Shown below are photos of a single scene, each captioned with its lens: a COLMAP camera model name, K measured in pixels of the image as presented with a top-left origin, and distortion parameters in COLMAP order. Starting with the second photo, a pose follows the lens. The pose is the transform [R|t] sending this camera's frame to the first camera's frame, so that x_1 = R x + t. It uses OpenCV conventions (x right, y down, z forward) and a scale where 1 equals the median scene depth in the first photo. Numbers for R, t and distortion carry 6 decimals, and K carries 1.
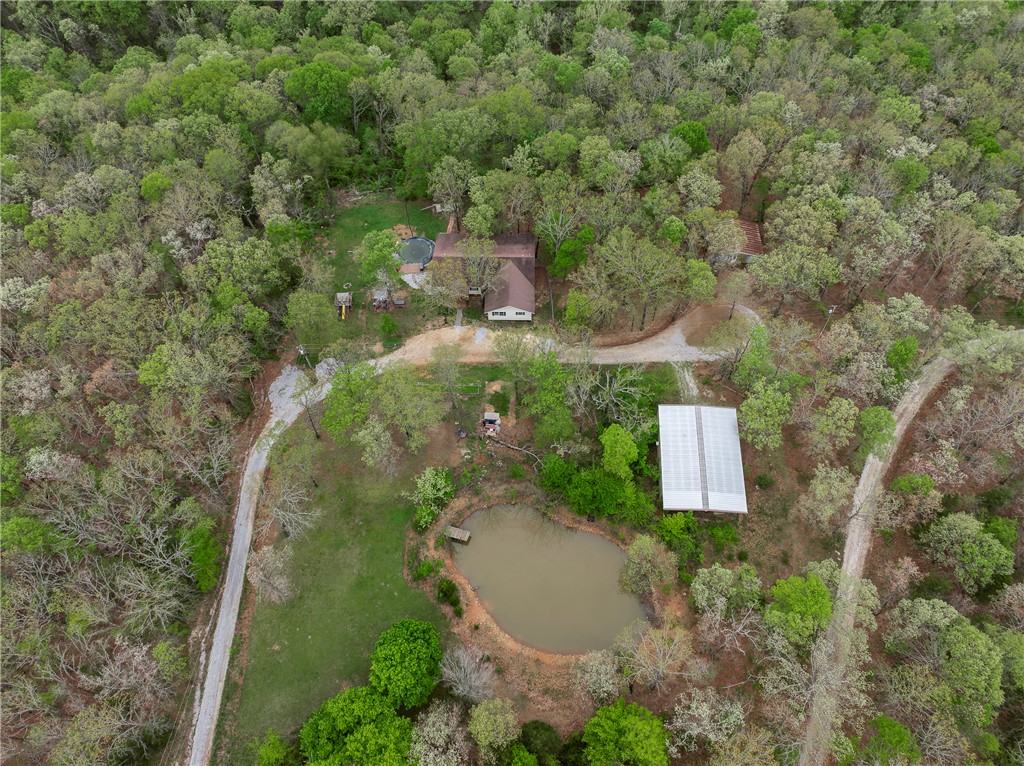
lens RADIAL K [[716.4, 0, 514.5], [0, 716.4, 384.5], [0, 0, 1]] dist [-0.026509, 0.012331]
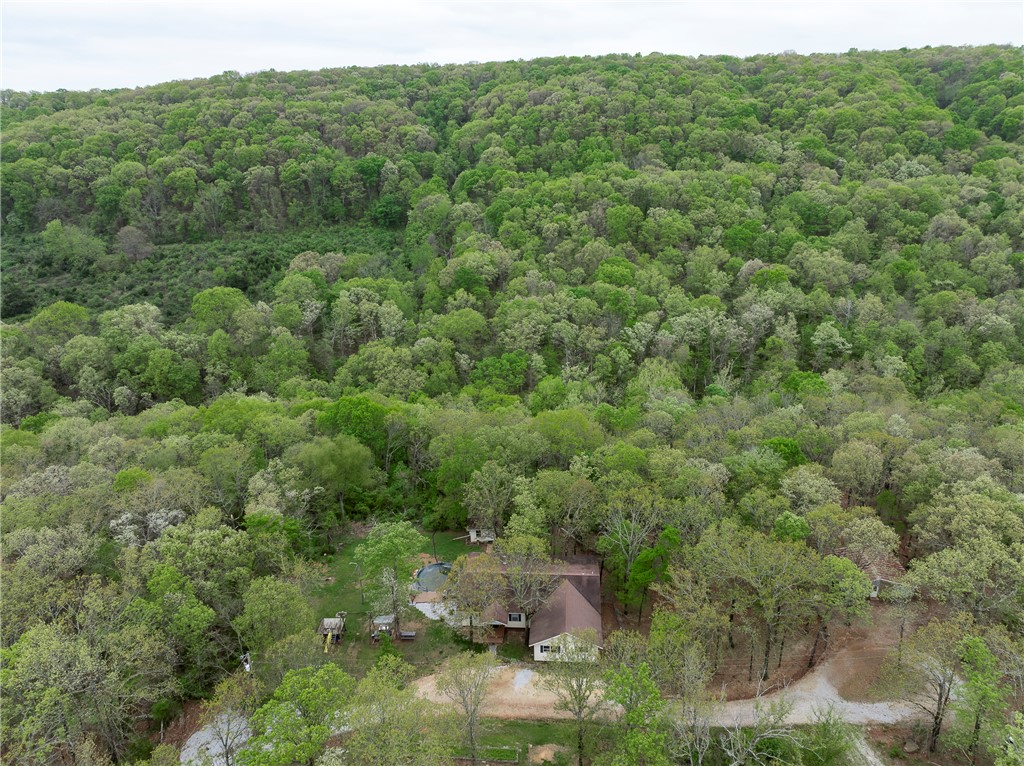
lens RADIAL K [[716.4, 0, 514.5], [0, 716.4, 384.5], [0, 0, 1]] dist [-0.026509, 0.012331]
pose [[0.998461, 0.012311, -0.054081, -0.022001], [-0.042575, 0.795051, -0.605046, 0.115467], [0.035549, 0.606417, 0.794352, 0.303812]]
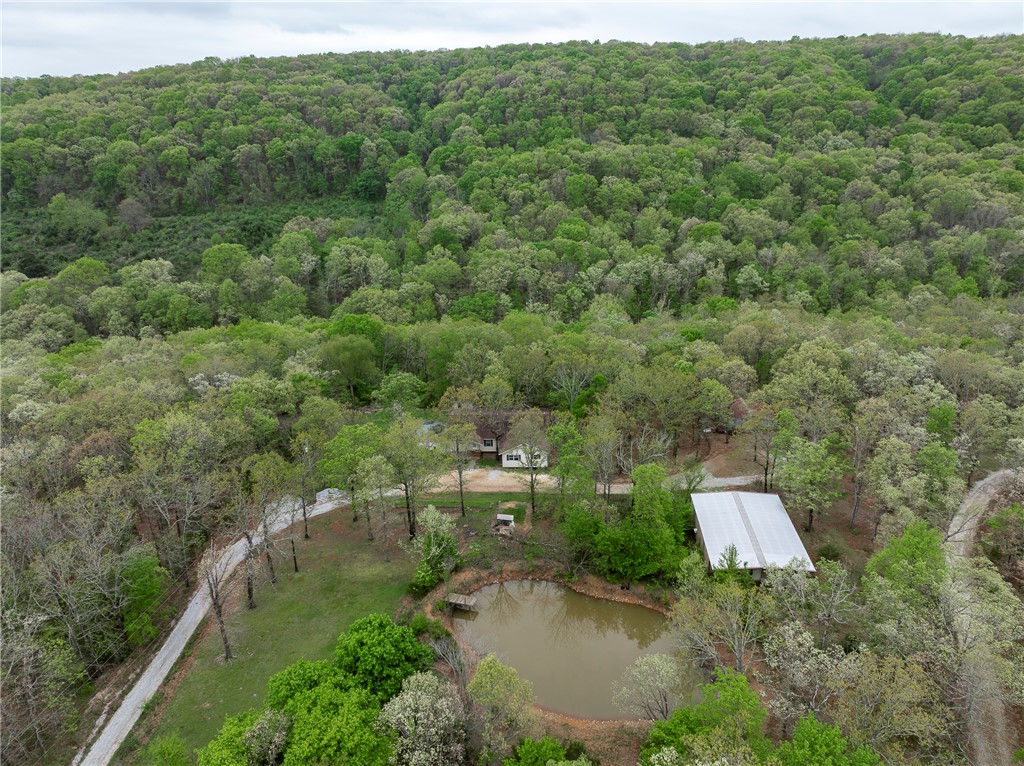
lens RADIAL K [[716.4, 0, 514.5], [0, 716.4, 384.5], [0, 0, 1]] dist [-0.026509, 0.012331]
pose [[0.999868, -0.003919, -0.015783, -0.005045], [-0.006266, 0.802751, -0.596282, 0.398689], [0.015007, 0.596302, 0.802620, 0.168853]]
